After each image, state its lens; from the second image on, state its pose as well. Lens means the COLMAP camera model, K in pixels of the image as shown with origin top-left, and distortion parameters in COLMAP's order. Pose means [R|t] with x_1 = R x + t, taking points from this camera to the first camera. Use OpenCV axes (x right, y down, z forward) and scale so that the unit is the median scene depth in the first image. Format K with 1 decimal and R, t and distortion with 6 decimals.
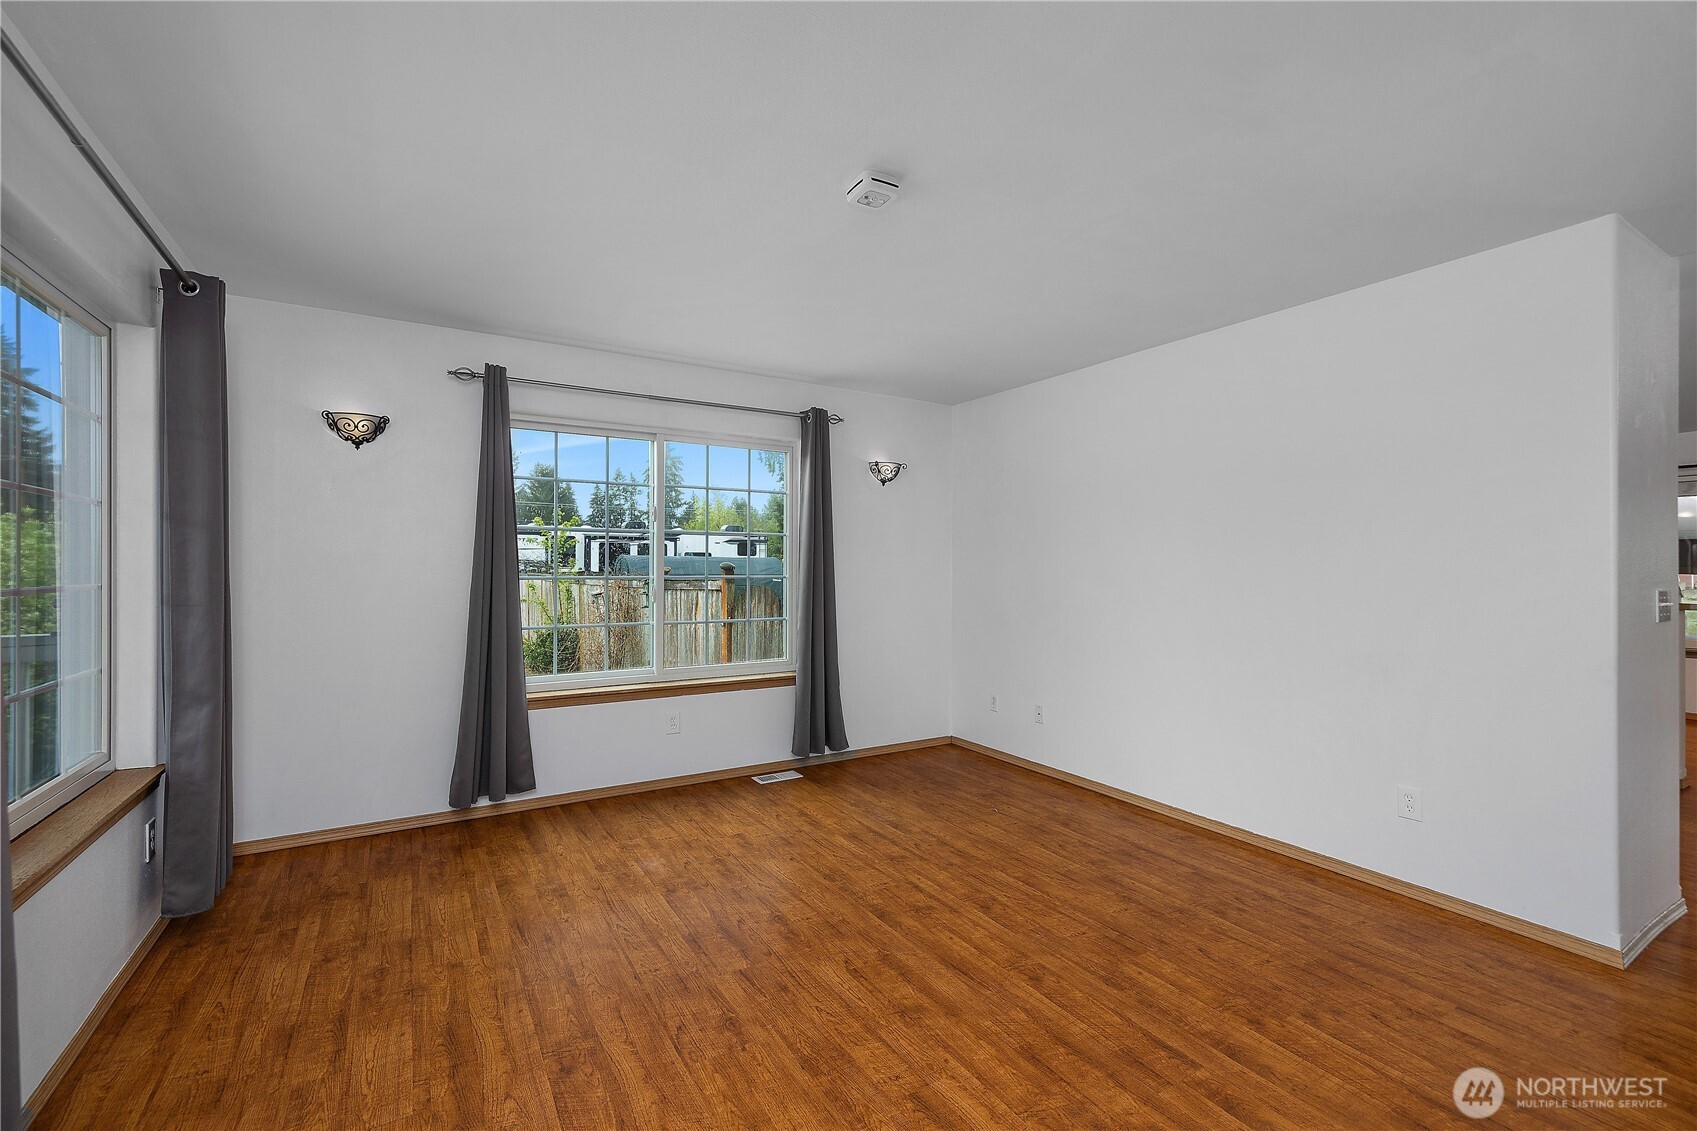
lens RADIAL K [[721.0, 0, 848.7], [0, 721.0, 563.6], [0, 0, 1]] dist [0.006621, -0.001012]
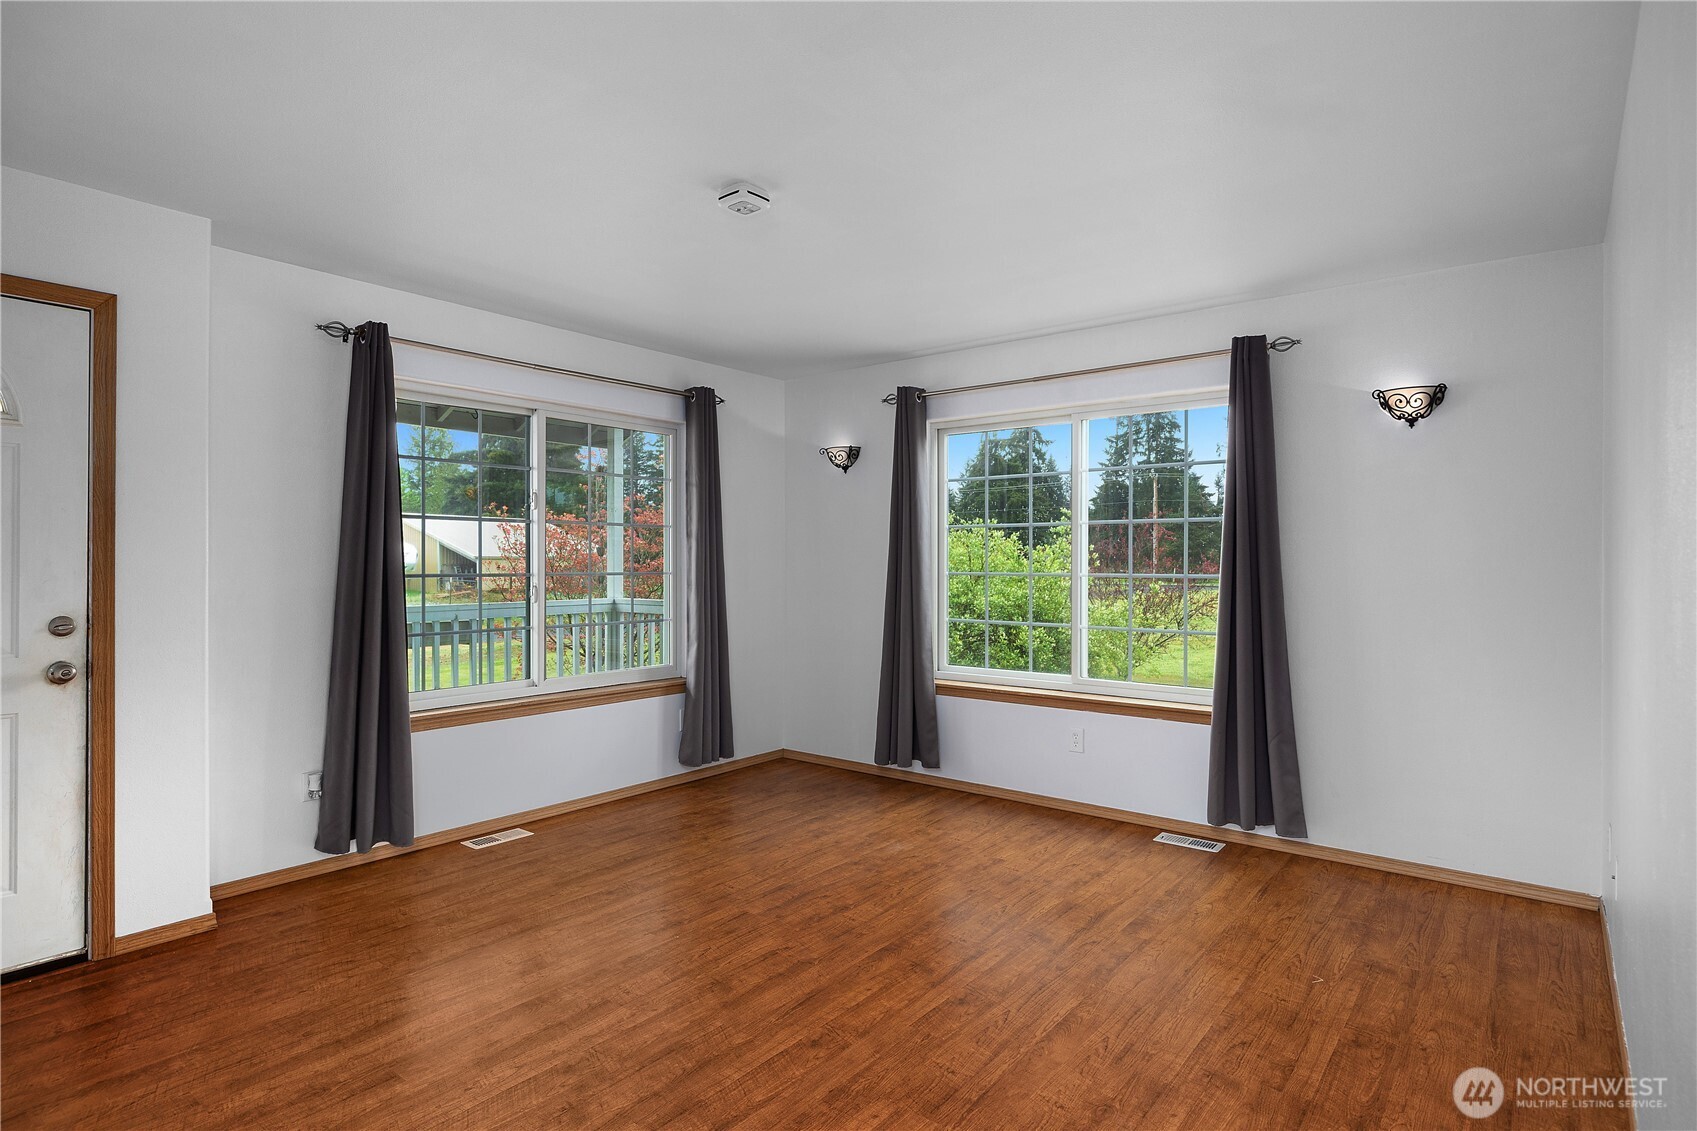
lens RADIAL K [[875.7, 0, 848.0], [0, 875.7, 571.4], [0, 0, 1]] dist [0.000036, 0.000421]
pose [[0.353425, 0.006324, -0.935442, 0.754183], [0.001262, 0.999973, 0.007237, 0.007098], [0.935462, -0.003738, 0.353407, 0.412895]]
